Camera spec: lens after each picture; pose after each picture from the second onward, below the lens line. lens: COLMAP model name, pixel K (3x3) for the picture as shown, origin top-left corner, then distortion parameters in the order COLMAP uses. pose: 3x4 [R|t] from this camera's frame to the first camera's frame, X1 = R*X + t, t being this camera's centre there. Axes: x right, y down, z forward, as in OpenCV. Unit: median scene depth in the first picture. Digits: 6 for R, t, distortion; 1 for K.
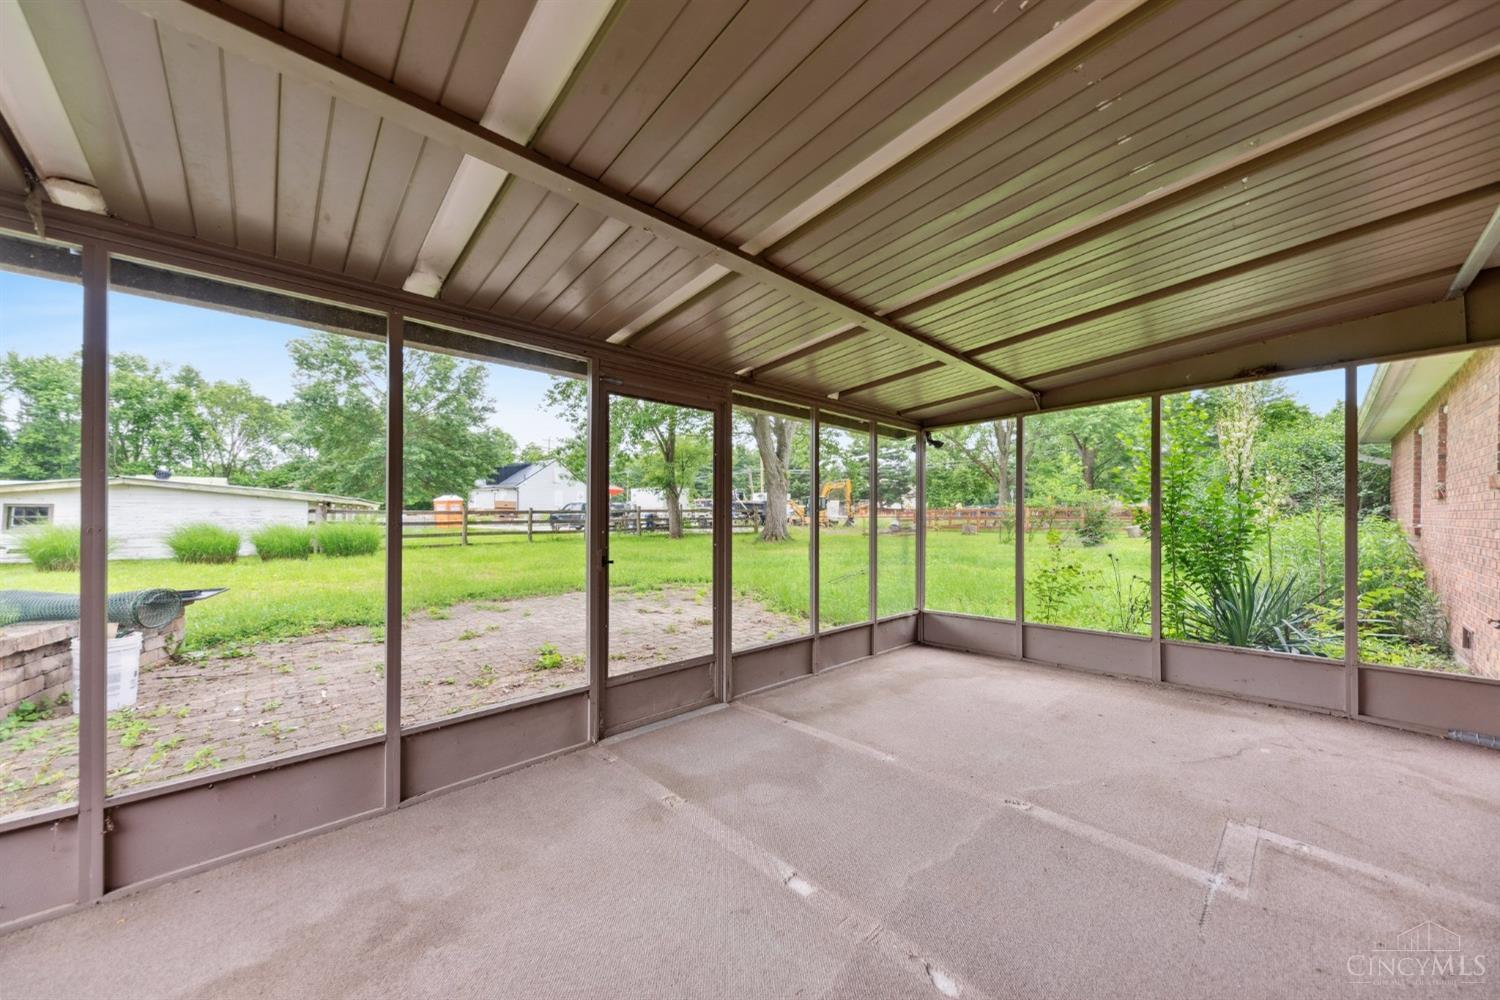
lens RADIAL K [[499.3, 0, 781.8], [0, 499.3, 514.3], [0, 0, 1]] dist [0.005621, -0.000079]
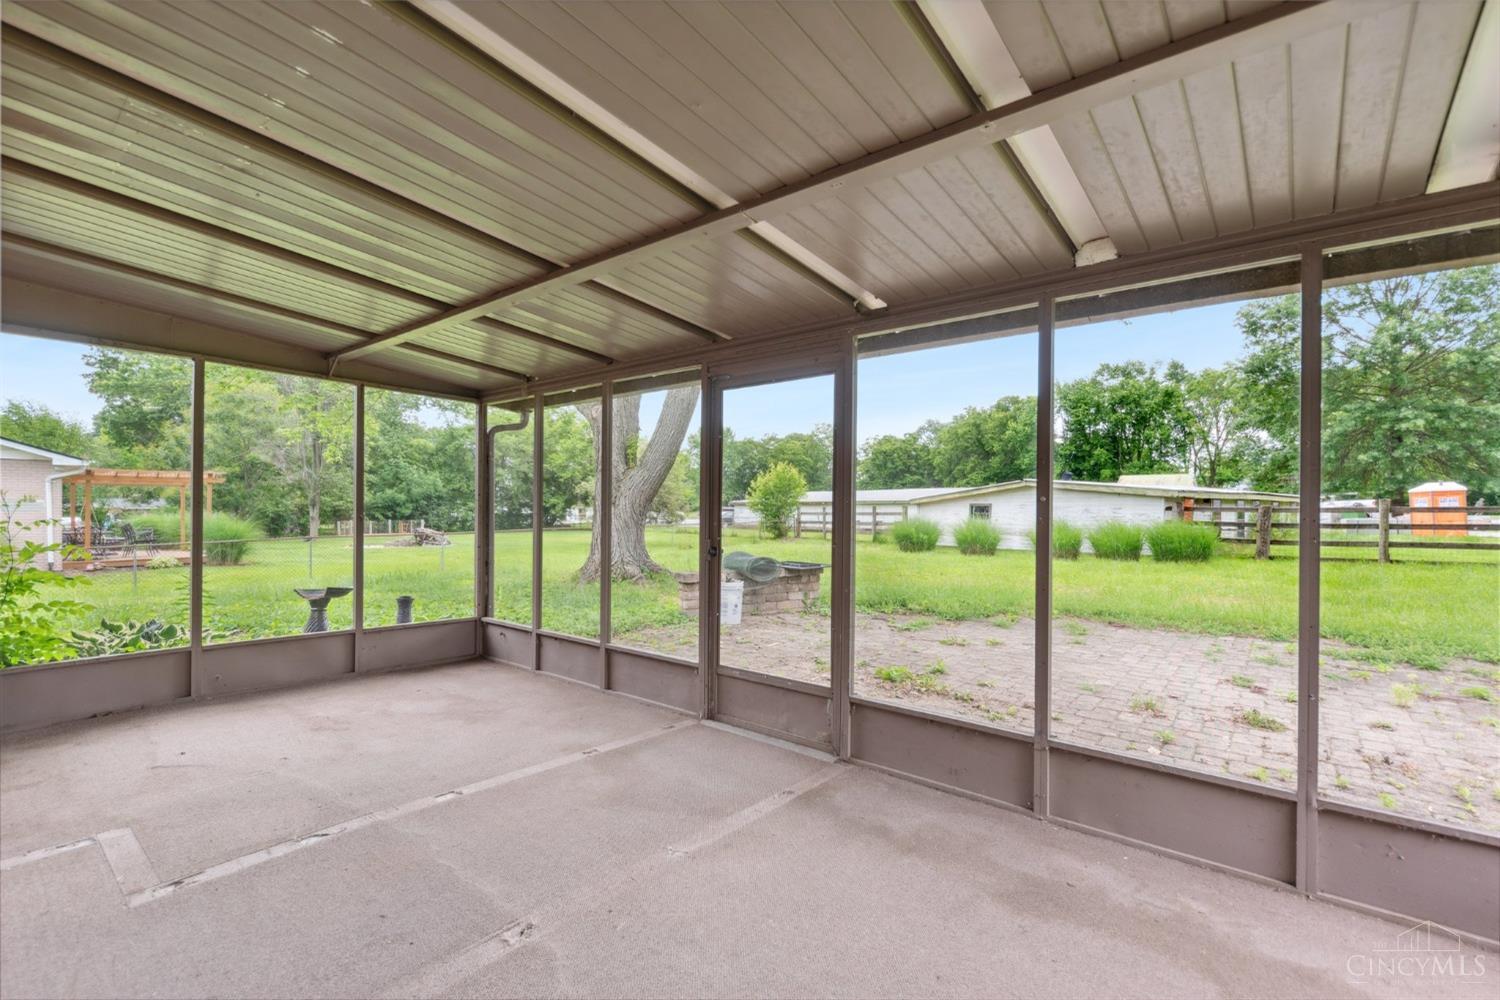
lens RADIAL K [[671.8, 0, 738.2], [0, 671.8, 512.0], [0, 0, 1]] dist [0.001794, 0.000815]
pose [[0.115575, 0.001664, -0.993297, 0.669103], [-0.003944, 0.999991, 0.001216, 0.005997], [0.993291, 0.003777, 0.115581, 0.566766]]
